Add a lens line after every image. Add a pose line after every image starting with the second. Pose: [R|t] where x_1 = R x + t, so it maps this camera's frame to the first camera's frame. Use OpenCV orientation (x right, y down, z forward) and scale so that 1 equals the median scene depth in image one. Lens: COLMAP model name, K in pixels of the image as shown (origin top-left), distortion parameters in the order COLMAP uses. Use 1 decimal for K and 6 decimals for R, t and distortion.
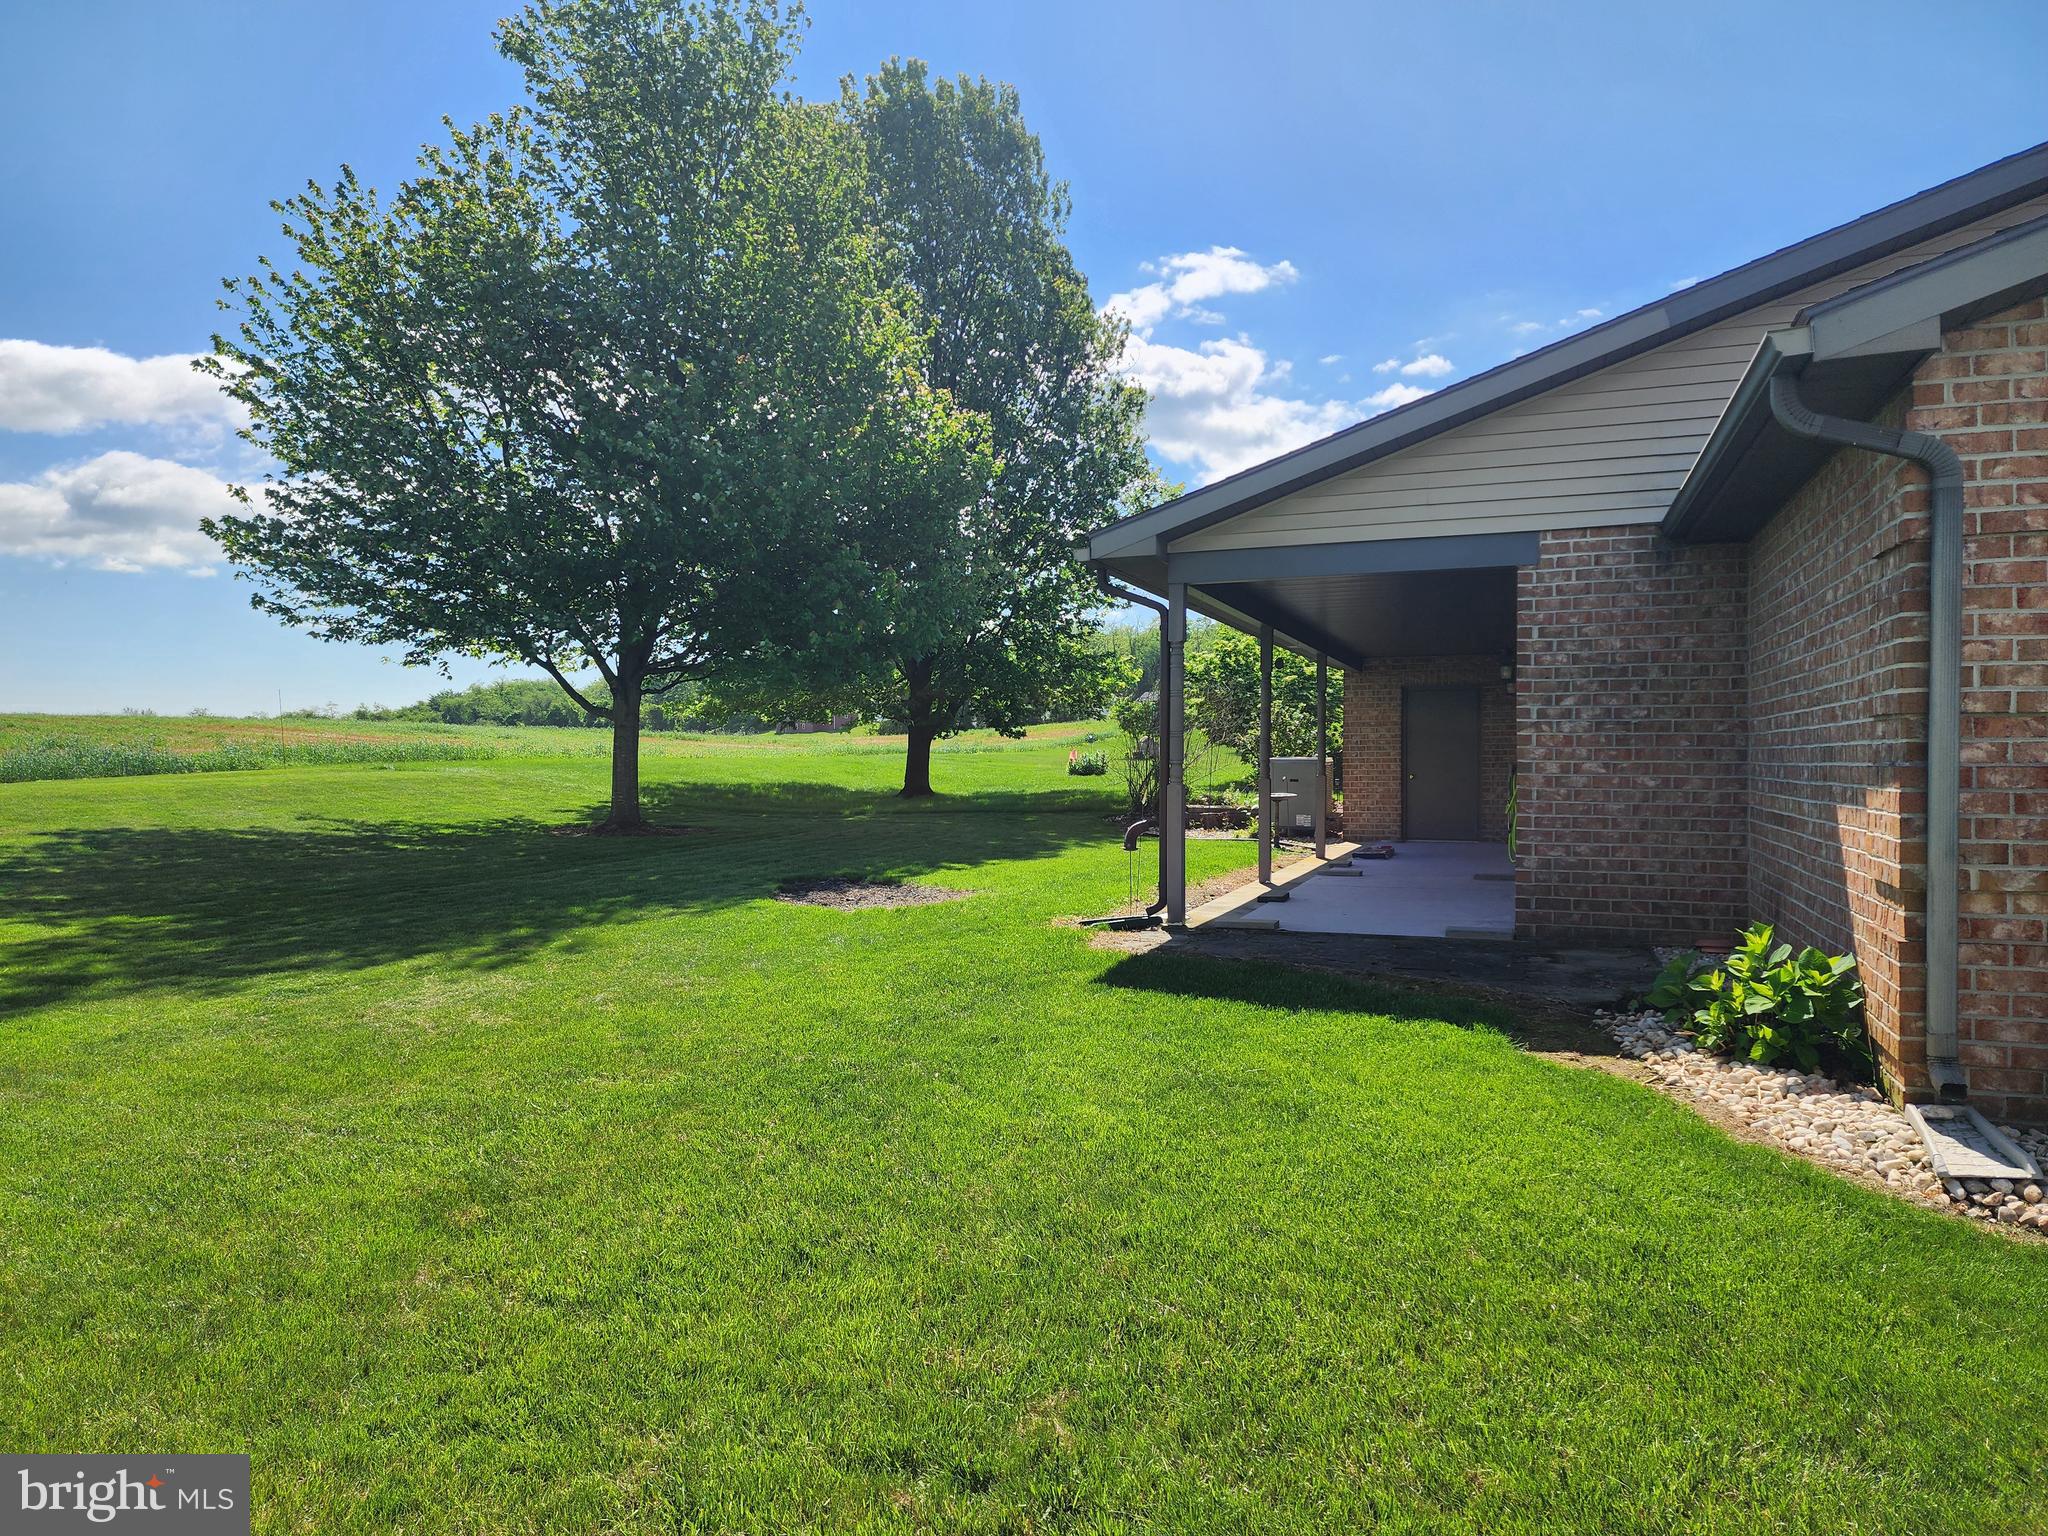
lens RADIAL K [[1443.2, 0, 1024.0], [0, 1443.2, 768.0], [0, 0, 1]] dist [0.046807, -0.002458]
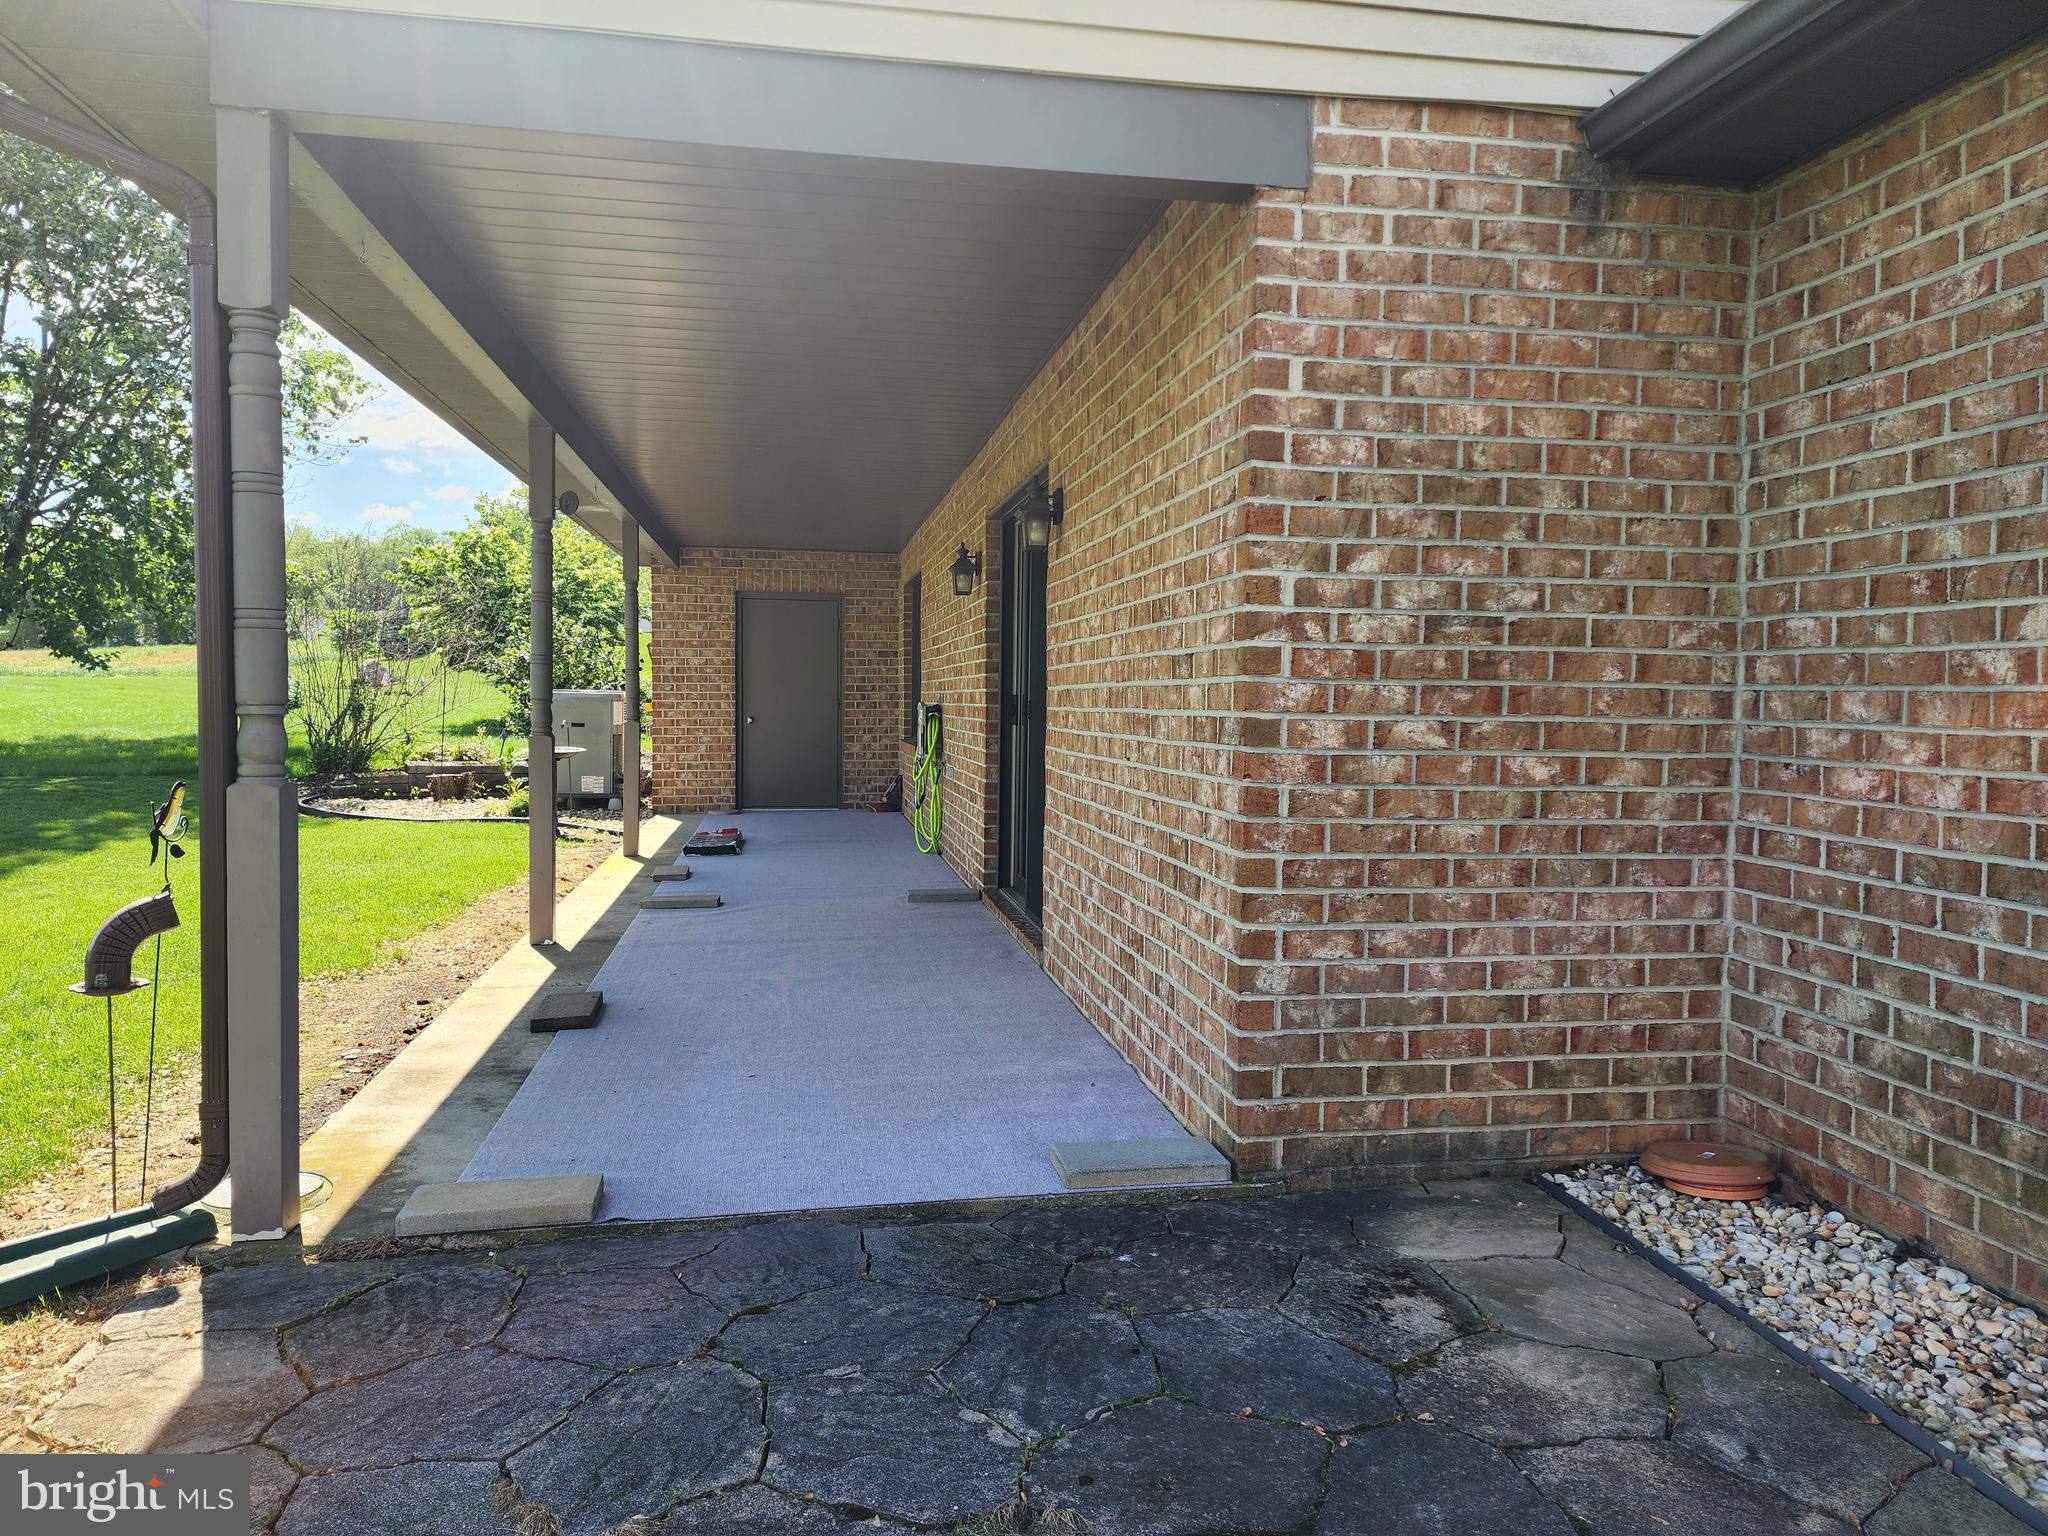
lens RADIAL K [[1443.2, 0, 1024.0], [0, 1443.2, 768.0], [0, 0, 1]] dist [0.046807, -0.002458]
pose [[0.879023, -0.015675, 0.476521, 0.191776], [-0.006927, 0.998934, 0.045637, -0.014182], [-0.476729, -0.043417, 0.877978, 1.232633]]
